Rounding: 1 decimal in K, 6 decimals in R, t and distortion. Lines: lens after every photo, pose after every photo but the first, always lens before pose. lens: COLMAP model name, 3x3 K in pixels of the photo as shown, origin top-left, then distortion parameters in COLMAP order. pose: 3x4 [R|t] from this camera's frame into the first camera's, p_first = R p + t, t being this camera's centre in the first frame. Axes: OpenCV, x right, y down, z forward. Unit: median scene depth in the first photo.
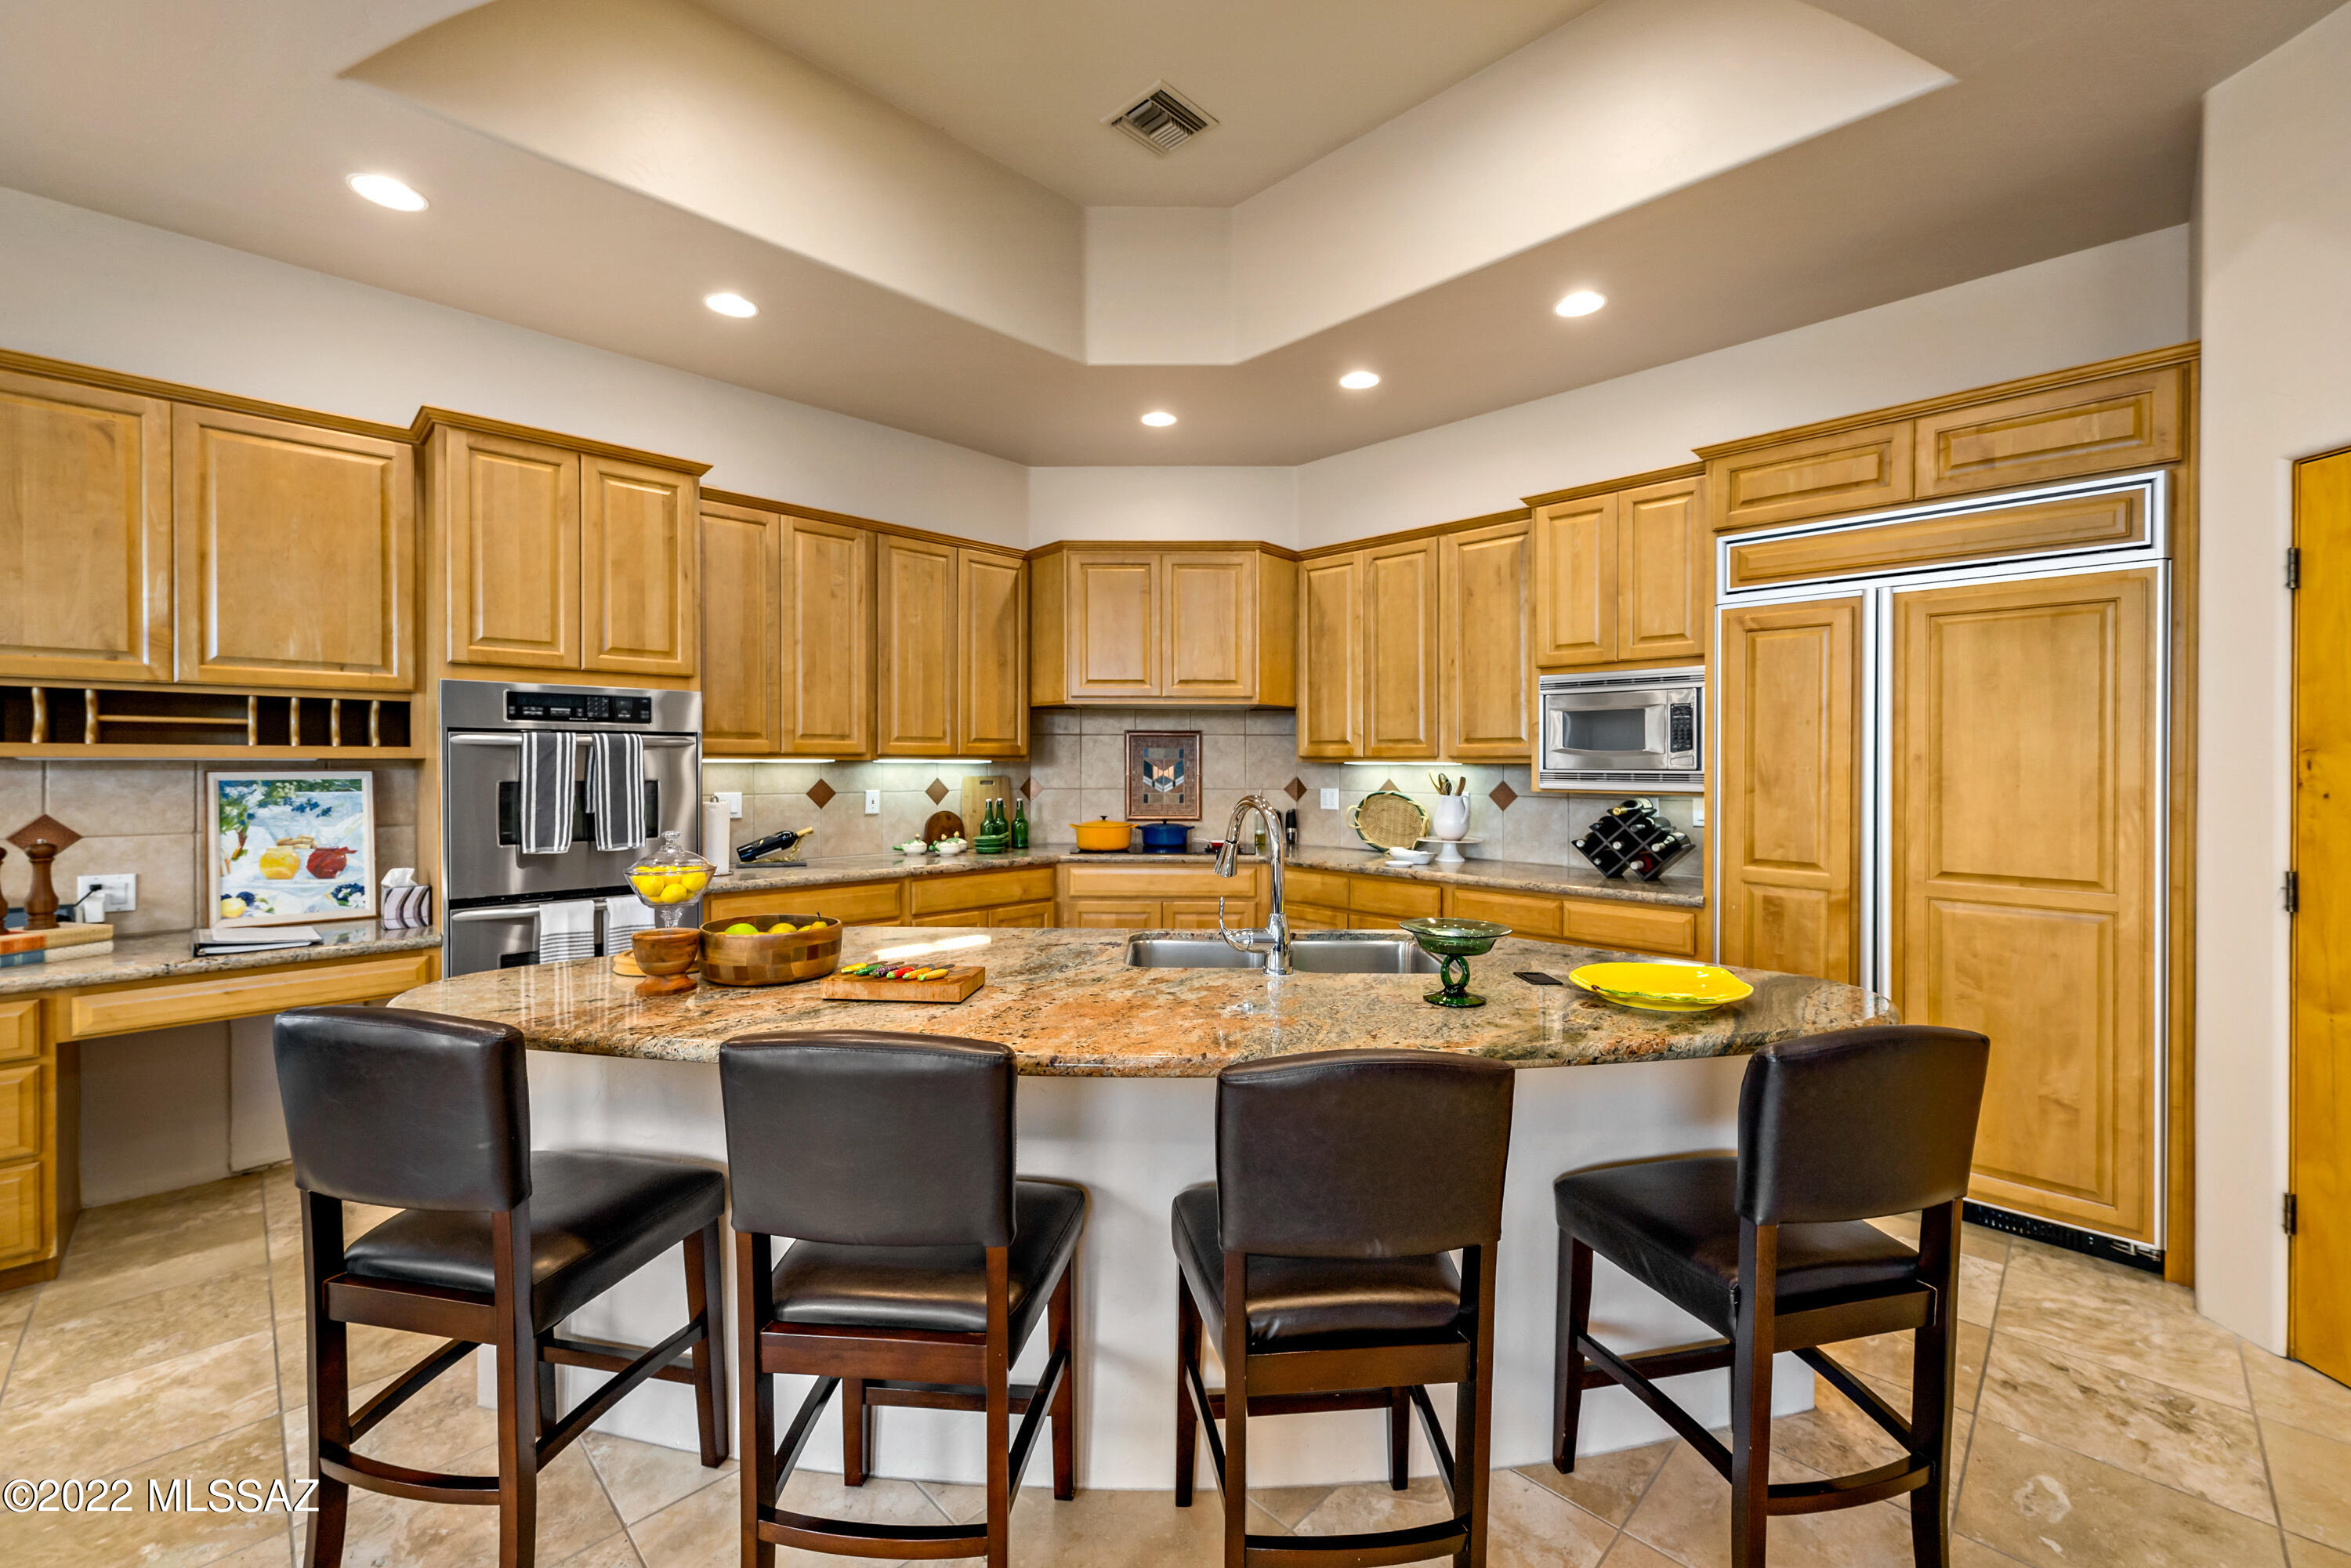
lens RADIAL K [[940.4, 0, 1174.9], [0, 940.4, 765.4], [0, 0, 1]] dist [0.002009, -0.001013]
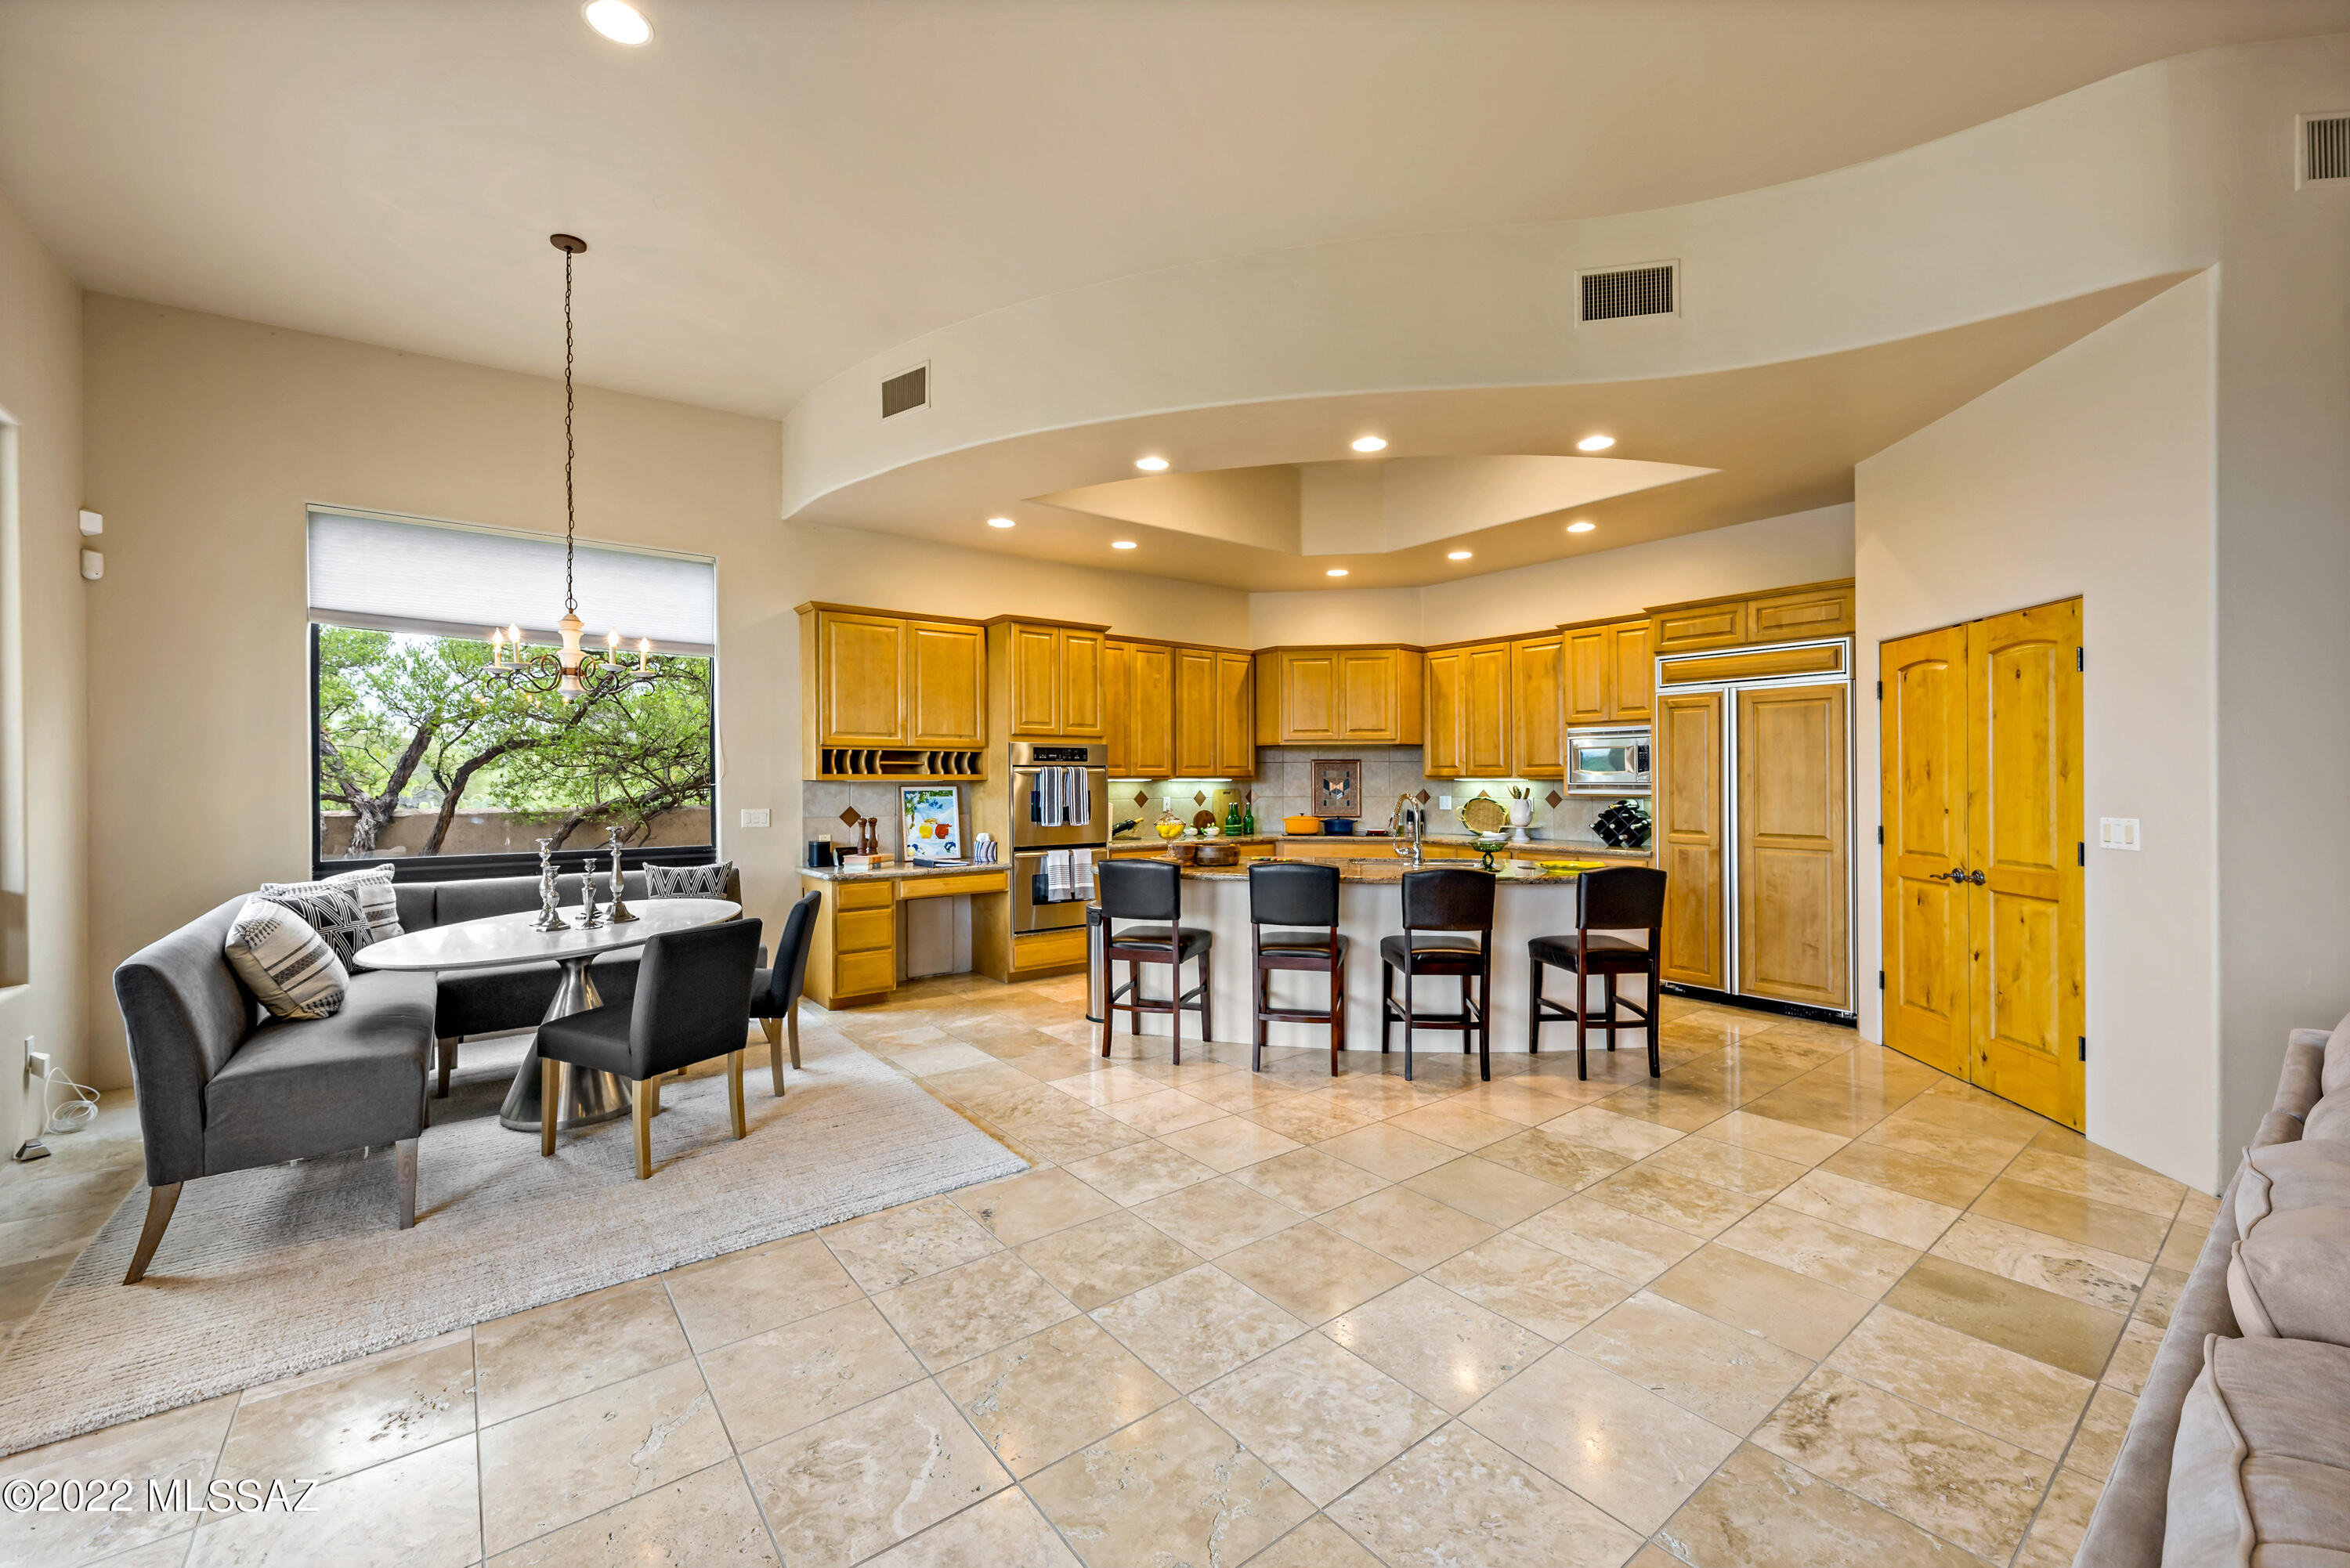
lens RADIAL K [[940.0, 0, 1183.6], [0, 940.0, 774.3], [0, 0, 1]] dist [0.002009, -0.001013]
pose [[0.993007, -0.006281, -0.117887, -0.134877], [0.005178, 0.999940, -0.009663, 0.002523], [0.117941, 0.008985, 0.992980, -0.980698]]
